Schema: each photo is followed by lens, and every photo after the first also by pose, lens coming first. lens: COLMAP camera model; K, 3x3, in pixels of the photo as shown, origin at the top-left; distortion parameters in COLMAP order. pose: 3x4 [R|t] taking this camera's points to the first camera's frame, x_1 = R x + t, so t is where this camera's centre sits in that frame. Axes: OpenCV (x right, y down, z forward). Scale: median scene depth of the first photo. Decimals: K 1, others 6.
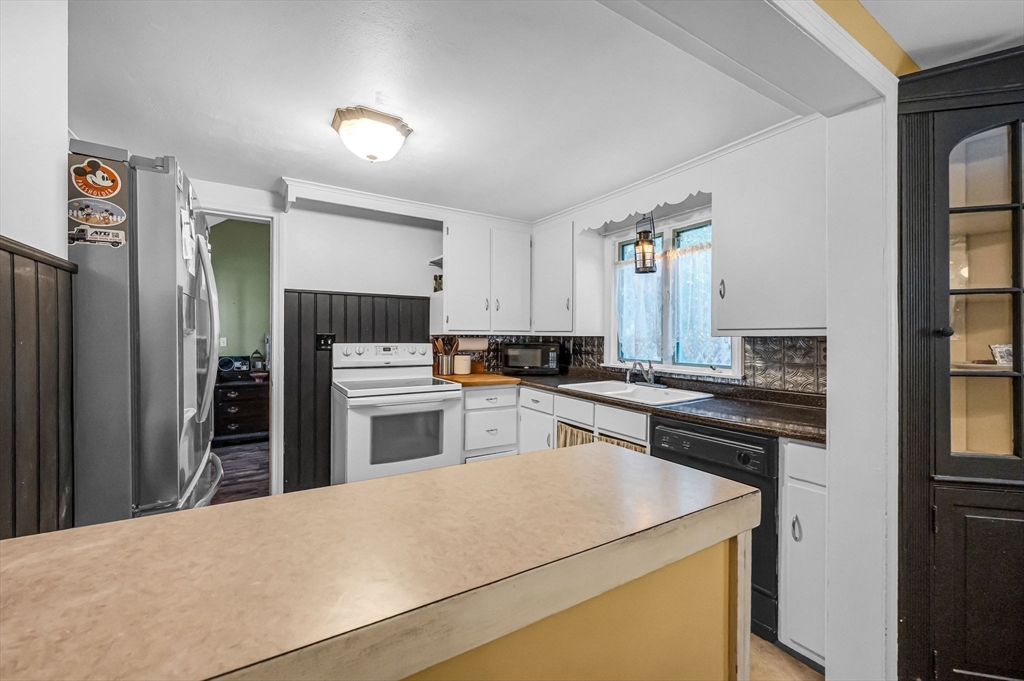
lens RADIAL K [[404.8, 0, 516.6], [0, 404.8, 336.0], [0, 0, 1]] dist [-0.000402, -0.000002]
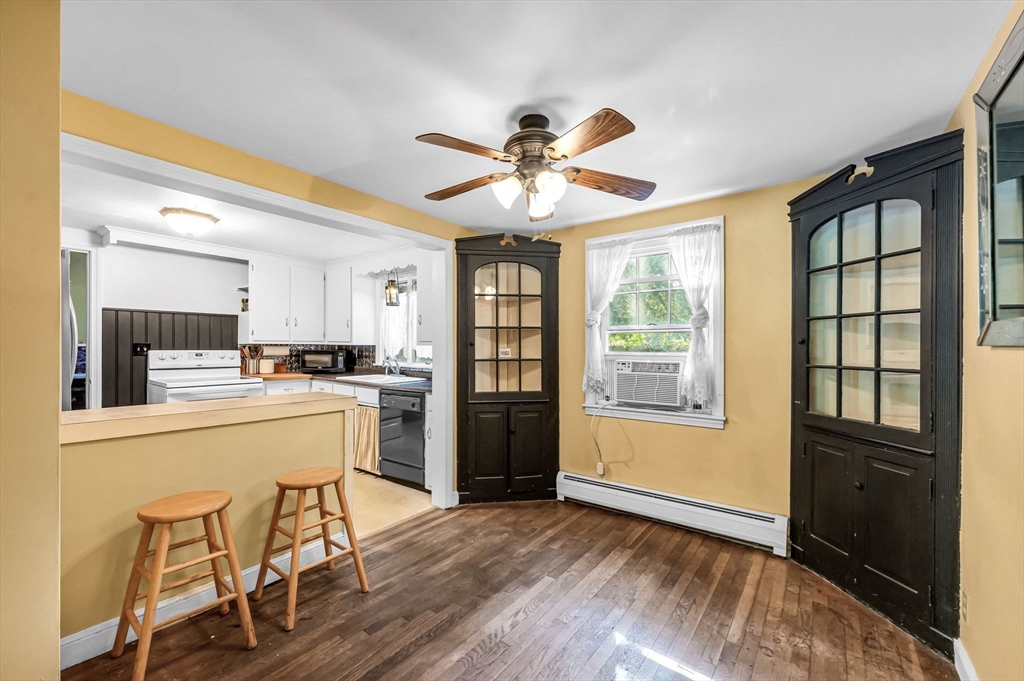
lens RADIAL K [[404.8, 0, 511.3], [0, 404.8, 347.3], [0, 0, 1]] dist [-0.000402, -0.000002]
pose [[0.936703, 0.000094, 0.350124, 0.166989], [-0.001602, 0.999991, 0.004018, 0.001533], [-0.350121, -0.004325, 0.936695, -0.576630]]
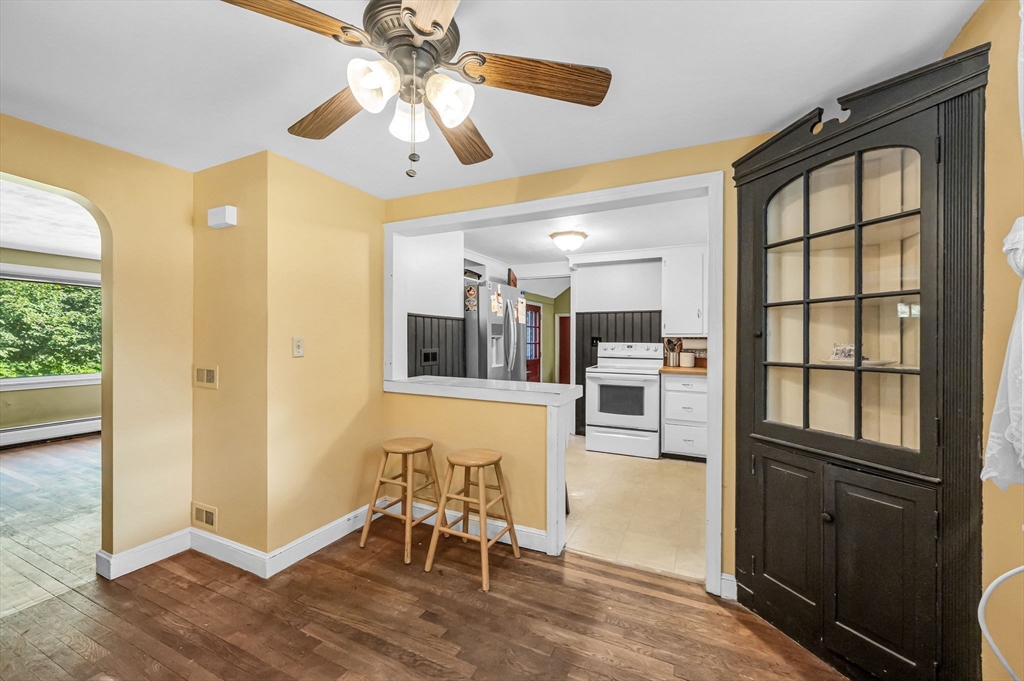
lens RADIAL K [[404.8, 0, 518.7], [0, 404.8, 340.8], [0, 0, 1]] dist [-0.000402, -0.000002]
pose [[0.548867, 0.004303, -0.835899, 0.725167], [-0.000259, 0.999988, 0.004978, 0.002988], [0.835910, -0.002516, 0.548861, -0.194577]]
